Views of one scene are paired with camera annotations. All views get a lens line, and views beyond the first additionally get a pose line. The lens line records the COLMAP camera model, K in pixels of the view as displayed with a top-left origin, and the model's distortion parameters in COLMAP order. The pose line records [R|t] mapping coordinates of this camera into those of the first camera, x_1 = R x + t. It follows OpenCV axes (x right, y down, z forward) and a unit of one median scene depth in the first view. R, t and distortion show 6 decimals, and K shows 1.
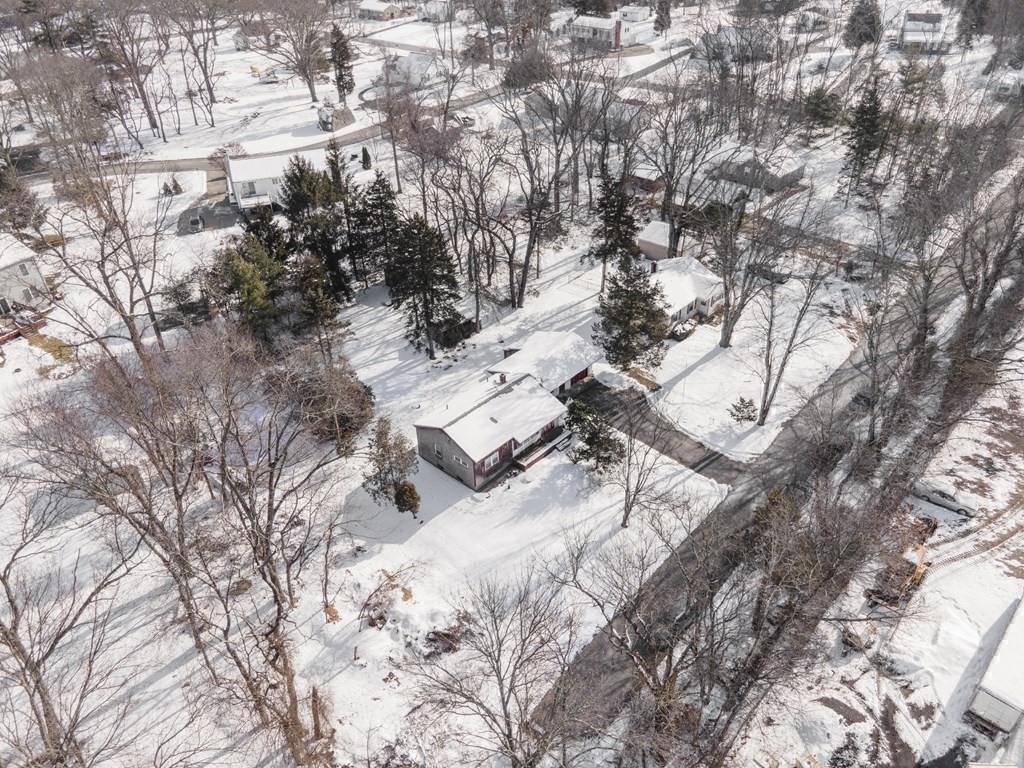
lens RADIAL K [[719.8, 0, 507.7], [0, 719.8, 383.1], [0, 0, 1]] dist [0.053600, -0.001397]
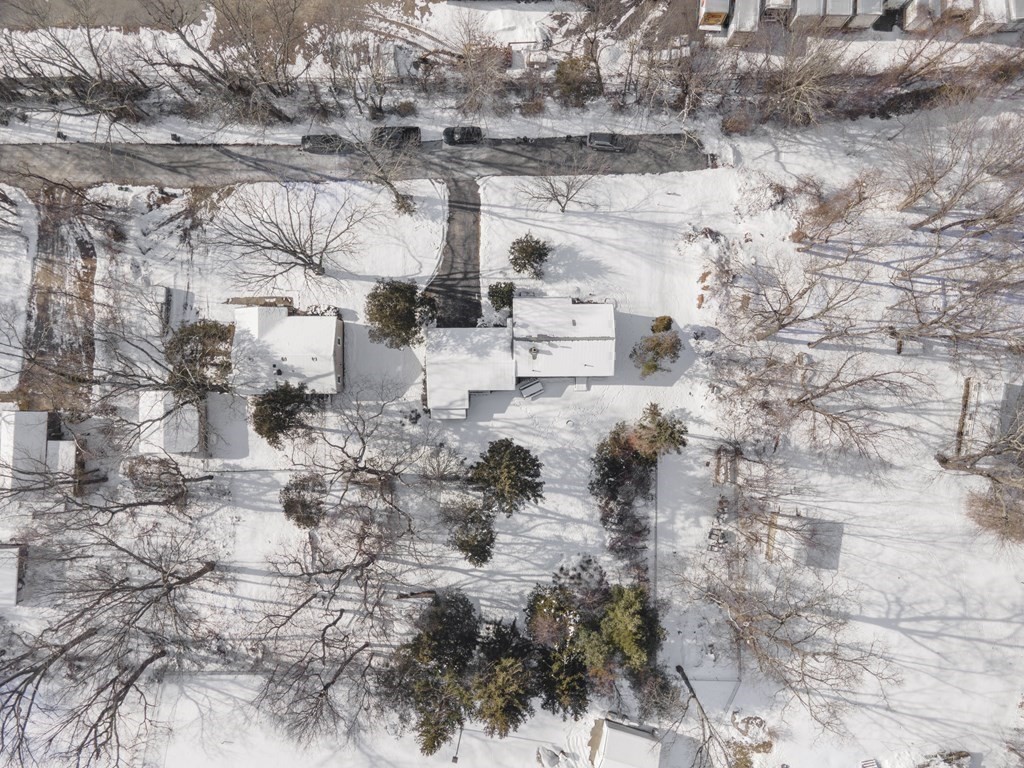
lens RADIAL K [[719.8, 0, 507.7], [0, 719.8, 383.1], [0, 0, 1]] dist [0.053600, -0.001397]
pose [[-0.684636, -0.726497, 0.058958, -0.085725], [0.457308, -0.365153, 0.810884, -1.003026], [-0.567576, 0.582122, 0.582230, 0.371810]]
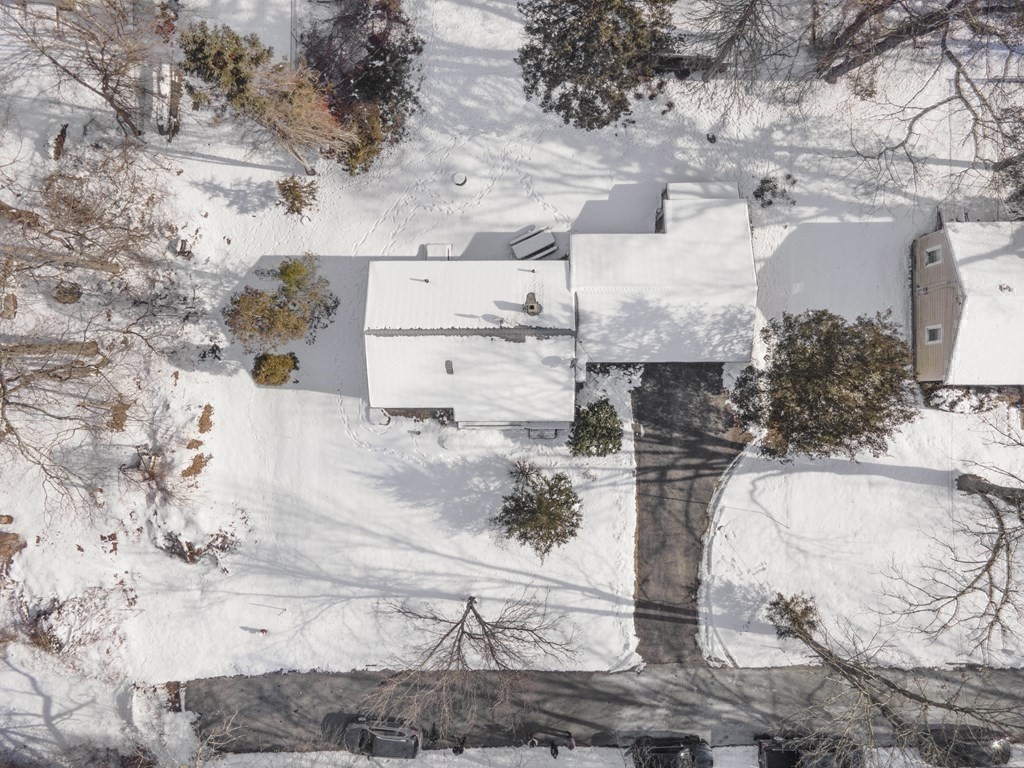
lens RADIAL K [[739.7, 0, 512.0], [0, 739.7, 384.0], [0, 0, 1]] dist [-0.000401, 0.072312]
pose [[0.682862, 0.730543, 0.002663, 0.024096], [-0.435878, 0.404499, 0.803984, -0.445009], [0.586267, -0.550171, 0.594644, 0.613948]]
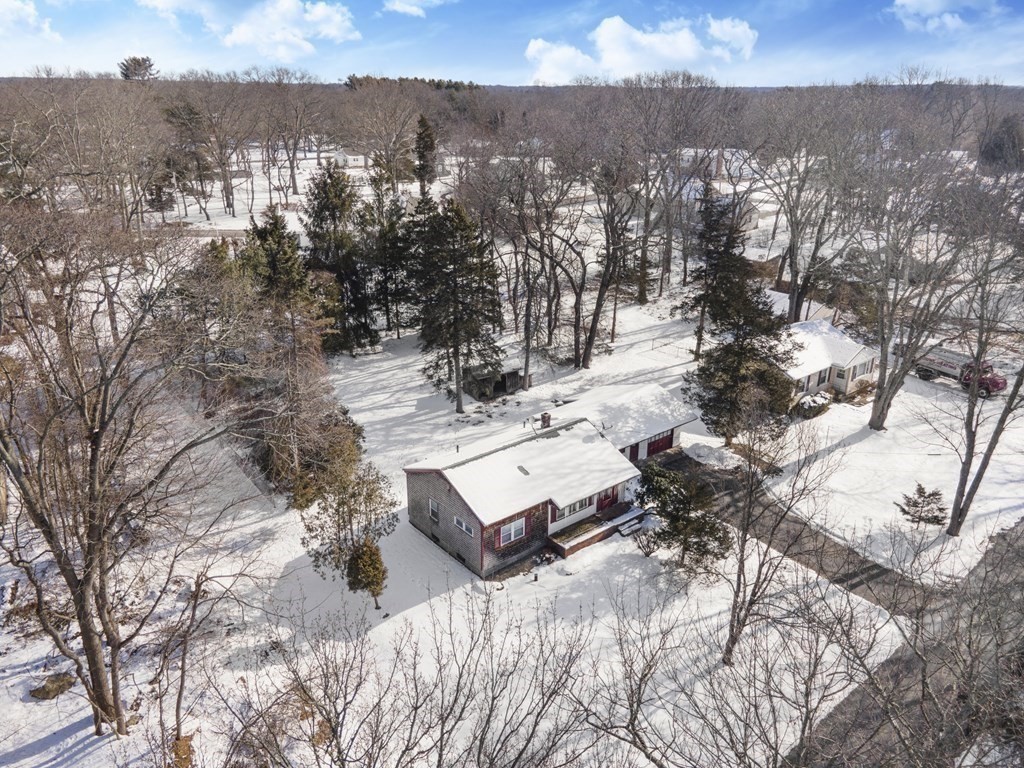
lens RADIAL K [[739.7, 0, 512.0], [0, 739.7, 384.0], [0, 0, 1]] dist [-0.000401, 0.072312]
pose [[0.990692, 0.087026, -0.104670, 0.030866], [-0.107450, 0.972031, -0.208829, 0.108874], [0.083569, 0.218132, 0.972335, 0.320546]]
